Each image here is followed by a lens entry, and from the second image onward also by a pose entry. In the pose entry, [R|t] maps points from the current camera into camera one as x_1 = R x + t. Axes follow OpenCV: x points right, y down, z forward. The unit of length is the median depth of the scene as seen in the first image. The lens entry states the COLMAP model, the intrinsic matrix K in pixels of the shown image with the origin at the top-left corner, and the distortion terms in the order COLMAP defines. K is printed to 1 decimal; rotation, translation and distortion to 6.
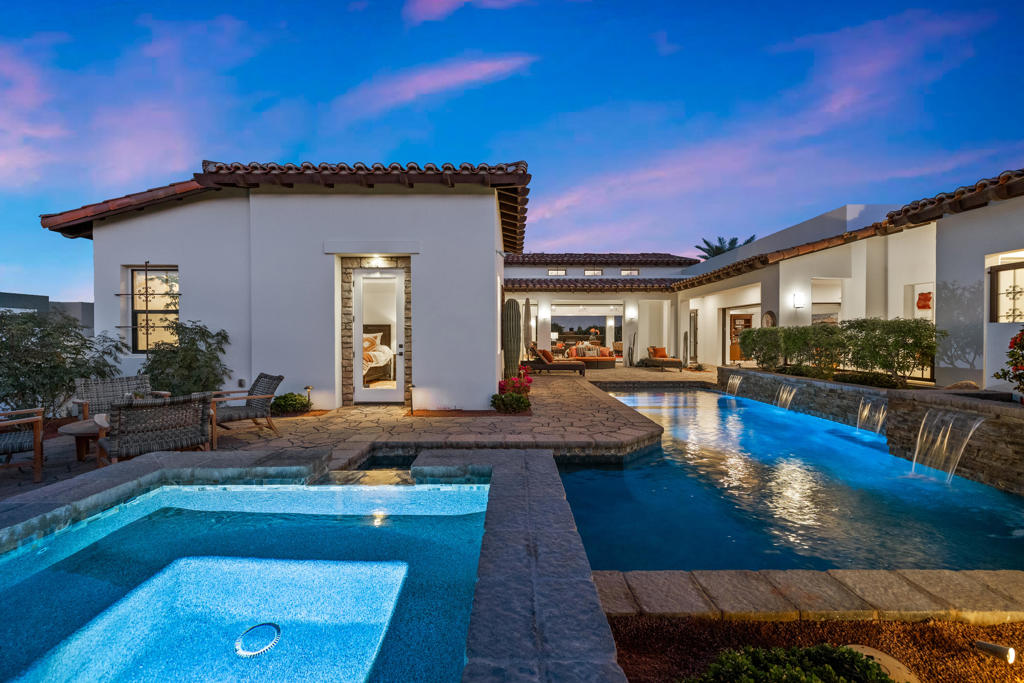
lens RADIAL K [[429.6, 0, 521.8], [0, 429.6, 349.3], [0, 0, 1]] dist [0.002876, -0.001287]
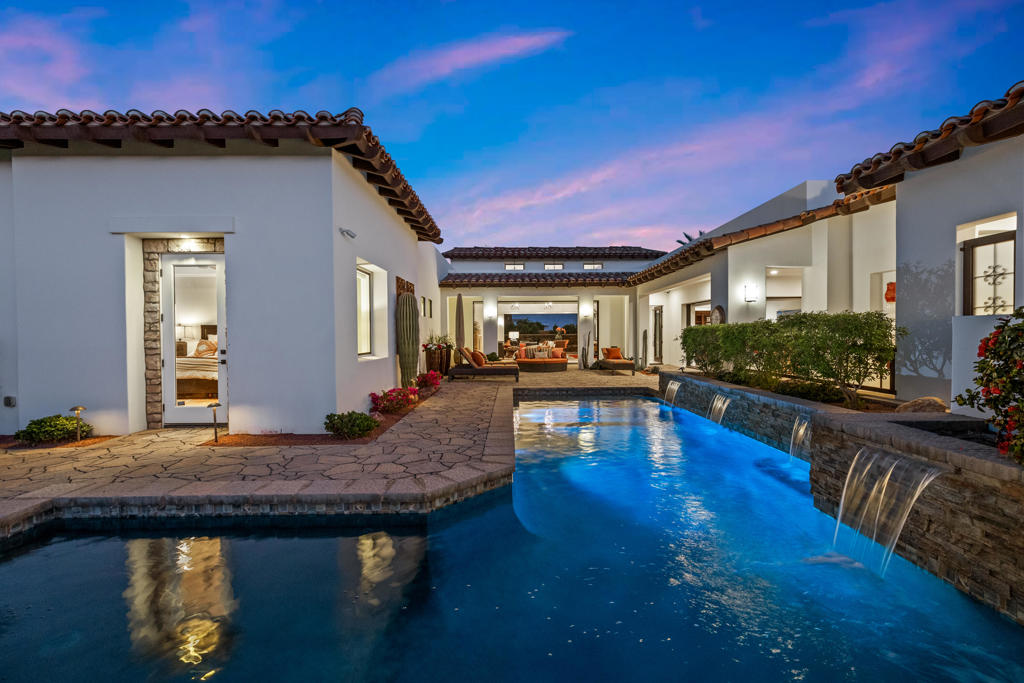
lens RADIAL K [[429.6, 0, 522.3], [0, 429.6, 349.3], [0, 0, 1]] dist [0.002876, -0.001287]
pose [[0.999949, -0.007481, 0.006748, 0.262390], [0.007464, 0.999969, 0.002536, -0.010220], [-0.006767, -0.002485, 0.999974, 0.213957]]
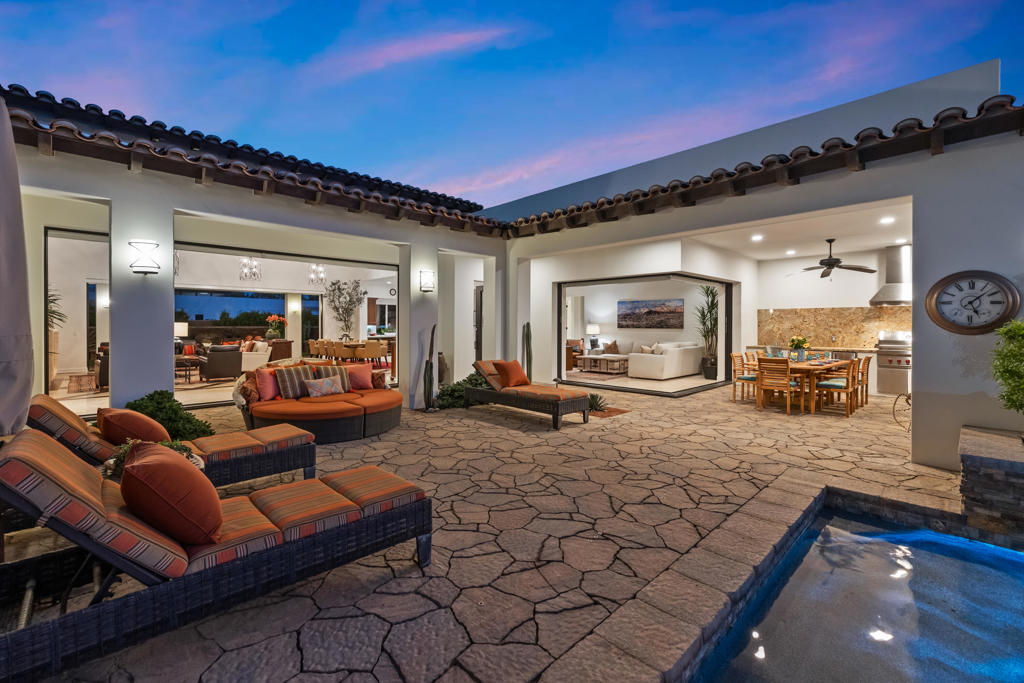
lens RADIAL K [[429.6, 0, 512.4], [0, 429.6, 332.8], [0, 0, 1]] dist [0.002876, -0.001287]
pose [[0.731932, -0.016733, 0.681172, 0.080291], [0.023551, 0.999722, -0.000748, -0.068969], [-0.680970, 0.016589, 0.732123, 1.463393]]
